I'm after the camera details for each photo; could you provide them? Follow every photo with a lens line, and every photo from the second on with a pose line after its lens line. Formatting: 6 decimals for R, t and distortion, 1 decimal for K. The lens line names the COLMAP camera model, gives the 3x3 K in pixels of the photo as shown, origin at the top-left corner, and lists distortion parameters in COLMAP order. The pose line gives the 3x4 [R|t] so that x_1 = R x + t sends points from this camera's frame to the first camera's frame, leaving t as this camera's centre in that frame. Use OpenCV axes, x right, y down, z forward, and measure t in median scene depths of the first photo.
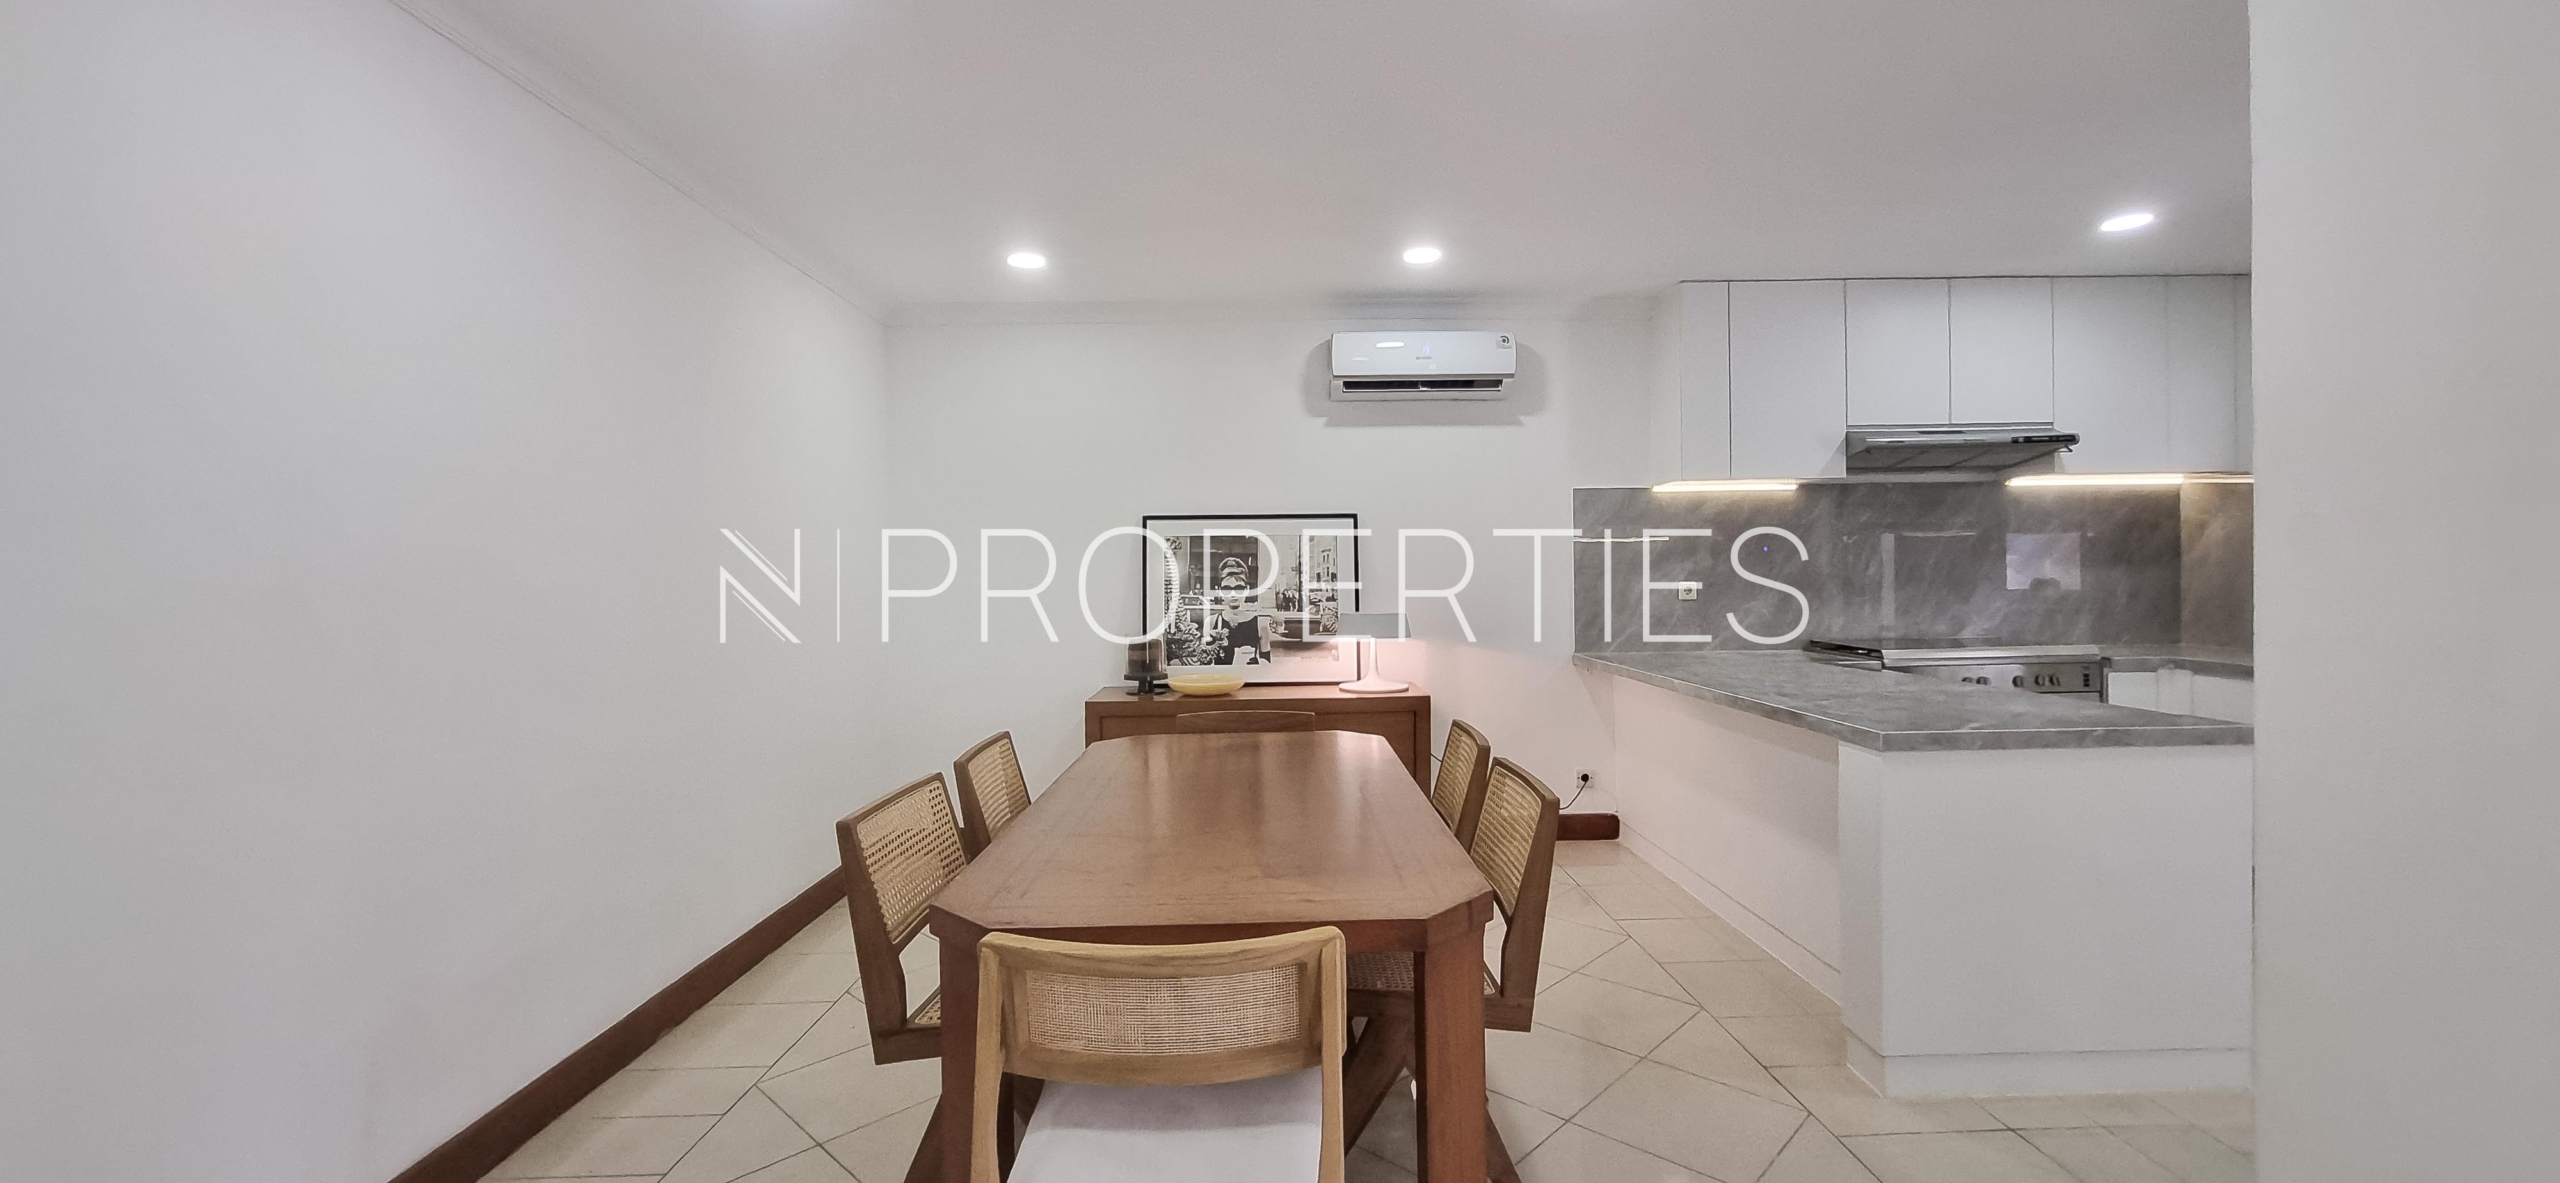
lens RADIAL K [[1019.9, 0, 1295.2], [0, 1019.9, 576.3], [0, 0, 1]] dist [0.011232, -0.000559]
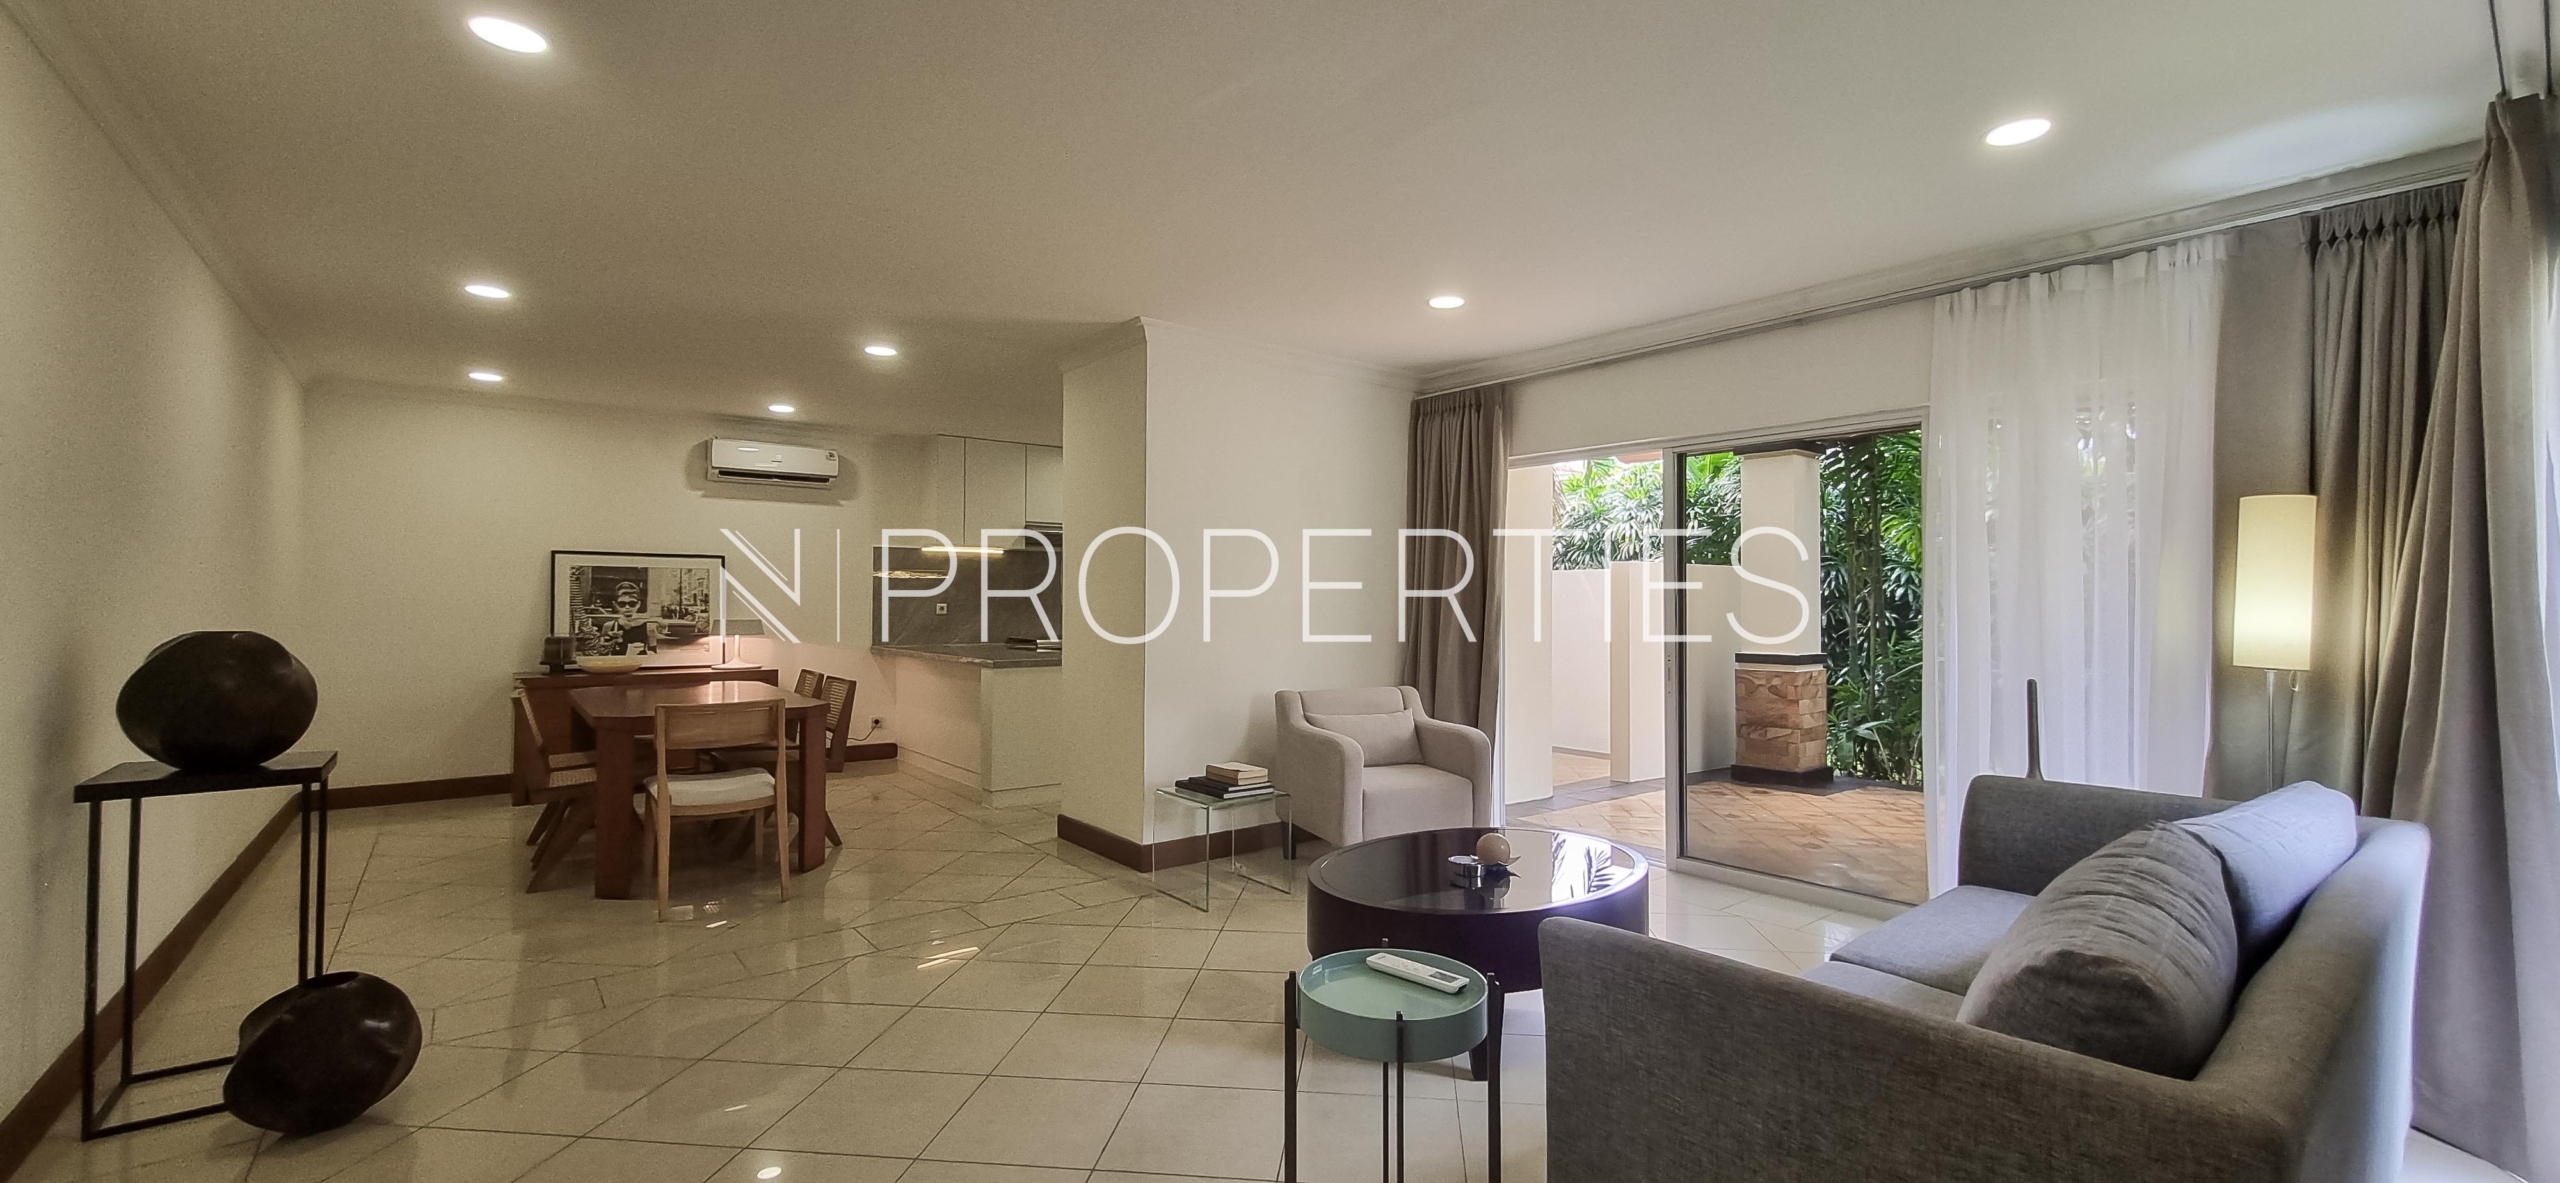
lens RADIAL K [[1019.9, 0, 1281.5], [0, 1019.9, 590.1], [0, 0, 1]] dist [0.011232, -0.000559]
pose [[0.803983, 0.026647, 0.594055, -0.180648], [-0.016308, 0.999608, -0.022766, 0.011624], [-0.594429, 0.008616, 0.804102, -0.740200]]
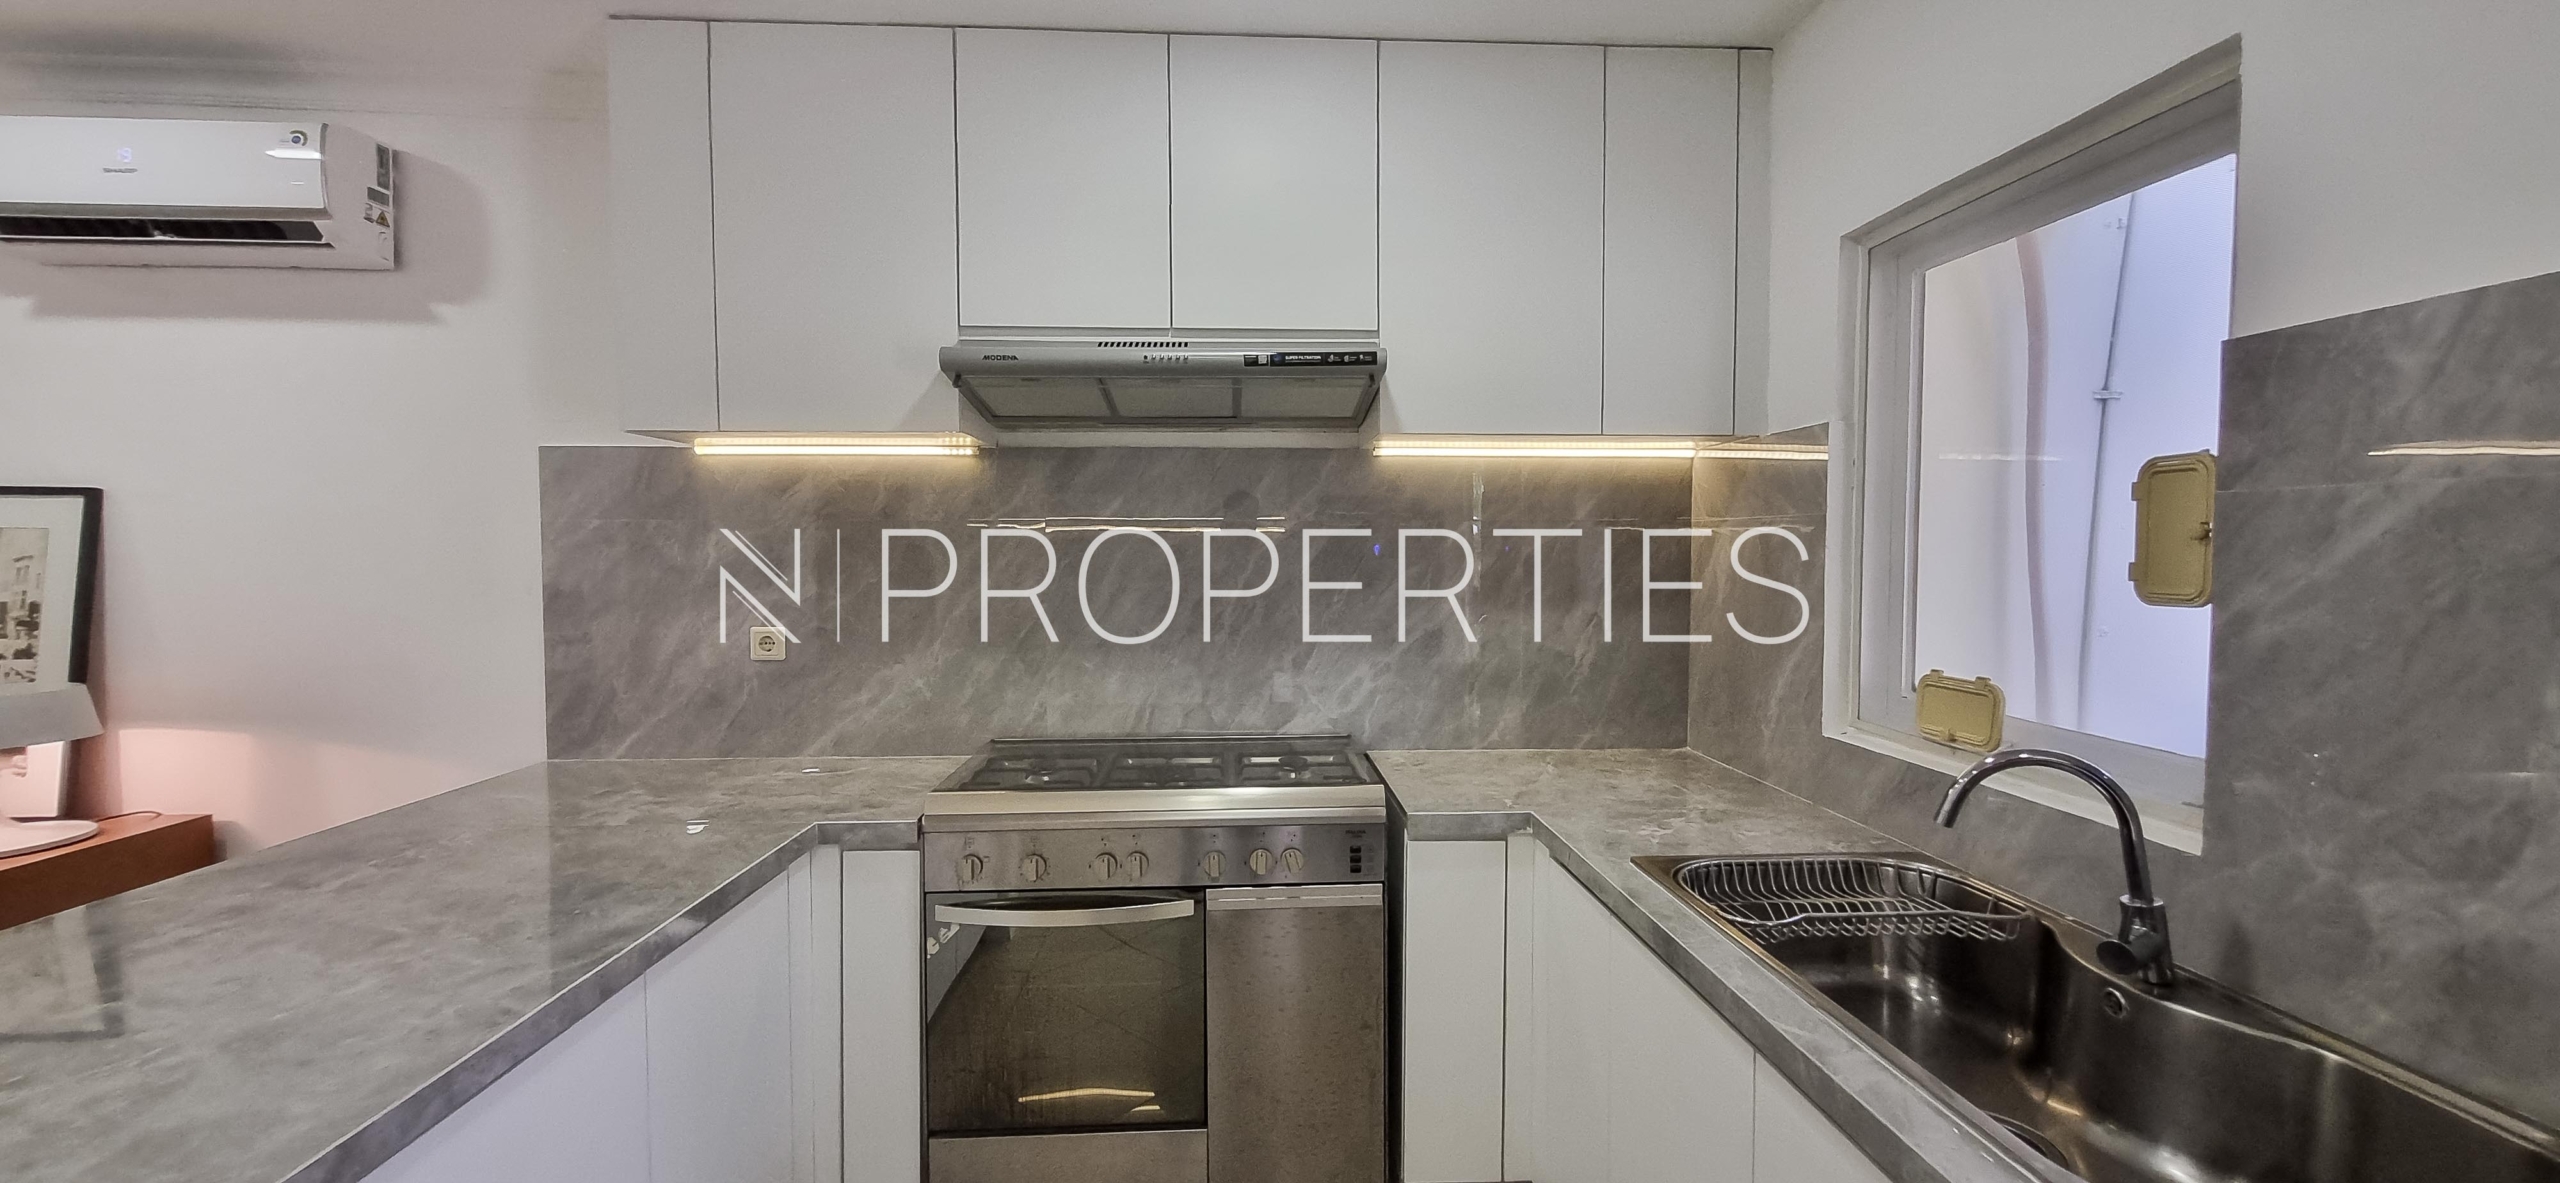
lens RADIAL K [[1019.9, 0, 1281.6], [0, 1019.9, 576.7], [0, 0, 1]] dist [0.011232, -0.000559]
pose [[0.999724, 0.014826, 0.018228, 0.658732], [-0.015353, 0.999459, 0.029098, -0.041350], [-0.017787, -0.029370, 0.999410, 0.475921]]
